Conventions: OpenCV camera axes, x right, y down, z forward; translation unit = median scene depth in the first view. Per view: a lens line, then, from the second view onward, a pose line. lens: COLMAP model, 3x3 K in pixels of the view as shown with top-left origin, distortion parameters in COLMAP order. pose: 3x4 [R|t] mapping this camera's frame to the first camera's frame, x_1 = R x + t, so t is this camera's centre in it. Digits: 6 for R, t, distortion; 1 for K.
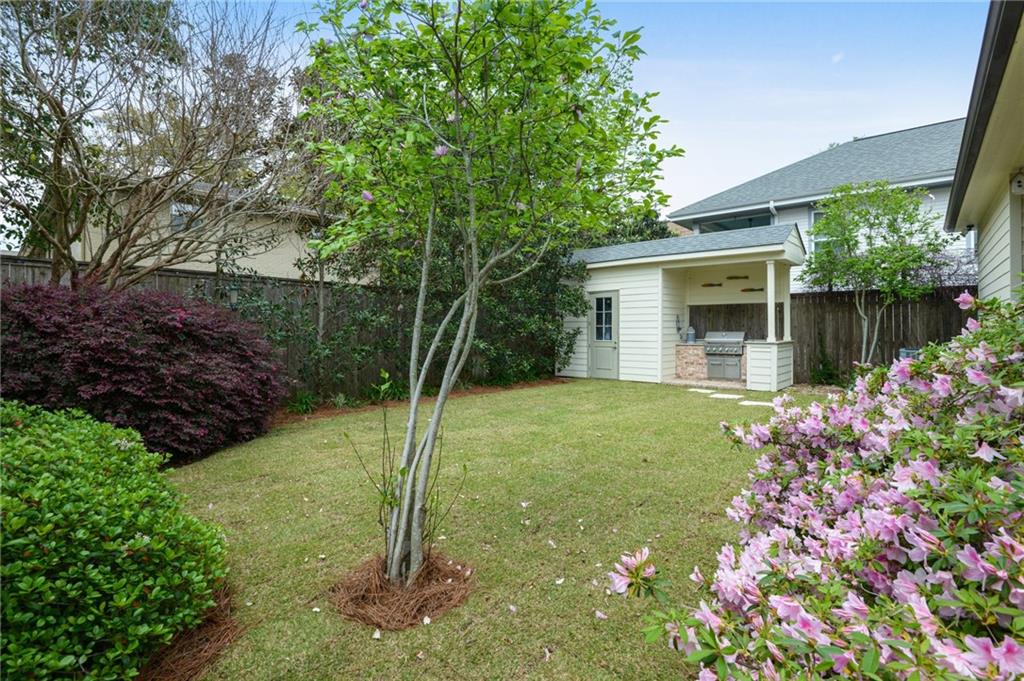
lens RADIAL K [[470.3, 0, 519.6], [0, 470.3, 343.7], [0, 0, 1]] dist [-0.001077, -0.000010]
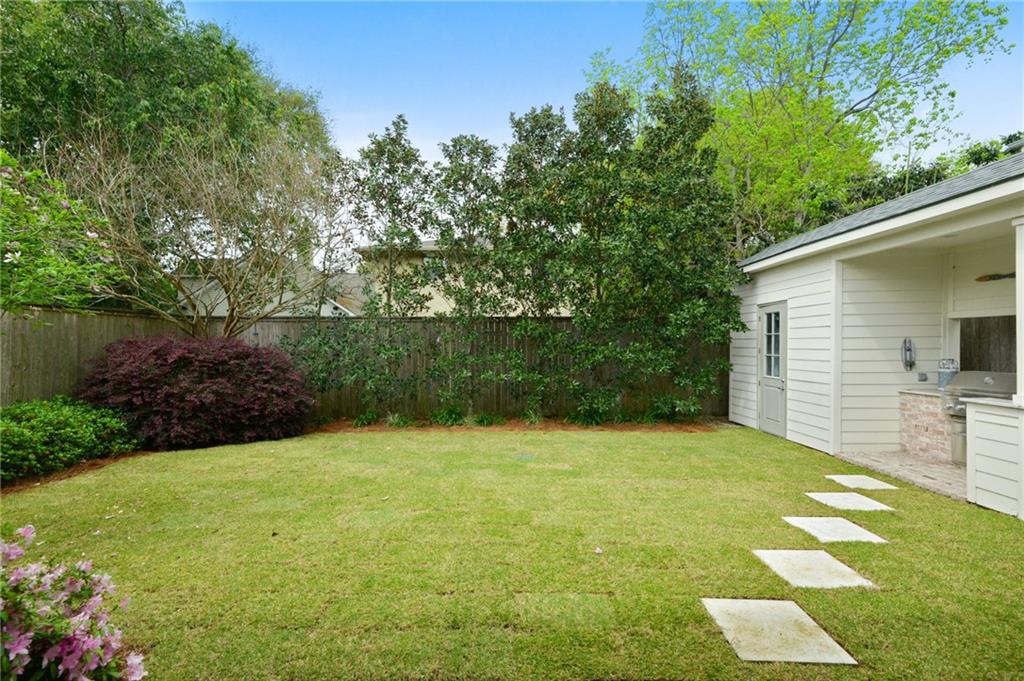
lens RADIAL K [[473.1, 0, 498.5], [0, 473.1, 358.9], [0, 0, 1]] dist [0.000315, 0.000265]
pose [[0.637073, 0.023137, -0.770456, 0.459637], [-0.018065, 0.999723, 0.015084, -0.036044], [0.770592, 0.004308, 0.637315, 0.281052]]
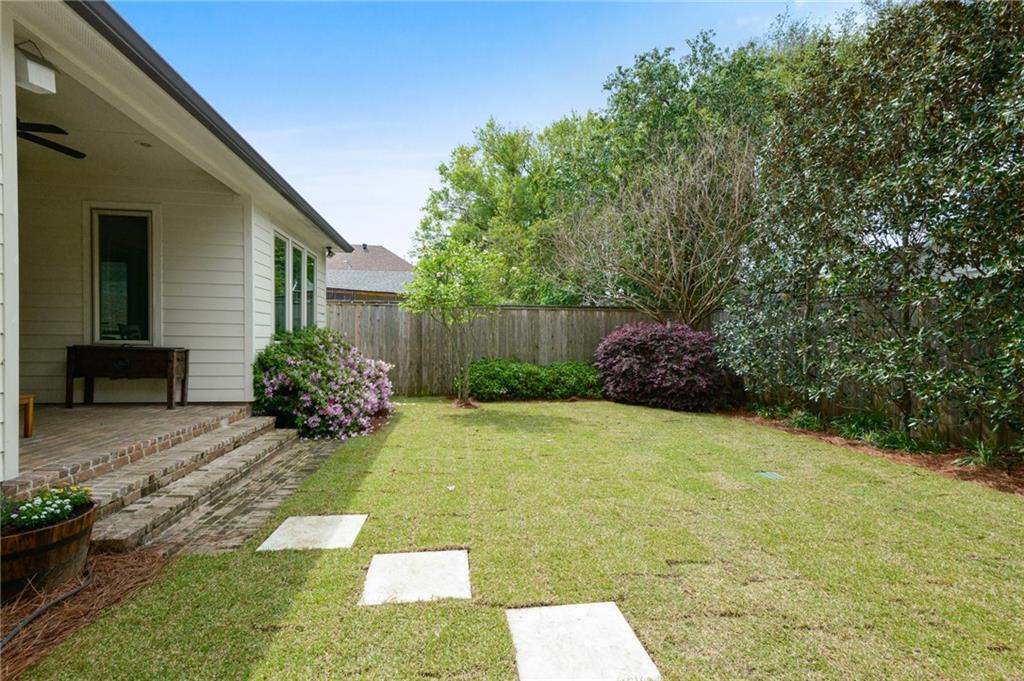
lens RADIAL K [[470.3, 0, 519.6], [0, 470.3, 343.7], [0, 0, 1]] dist [-0.001077, -0.000010]
pose [[-0.654773, 0.000790, -0.755825, 0.497939], [-0.026131, 0.999378, 0.023682, -0.025440], [0.755374, 0.035257, -0.654345, 0.786479]]
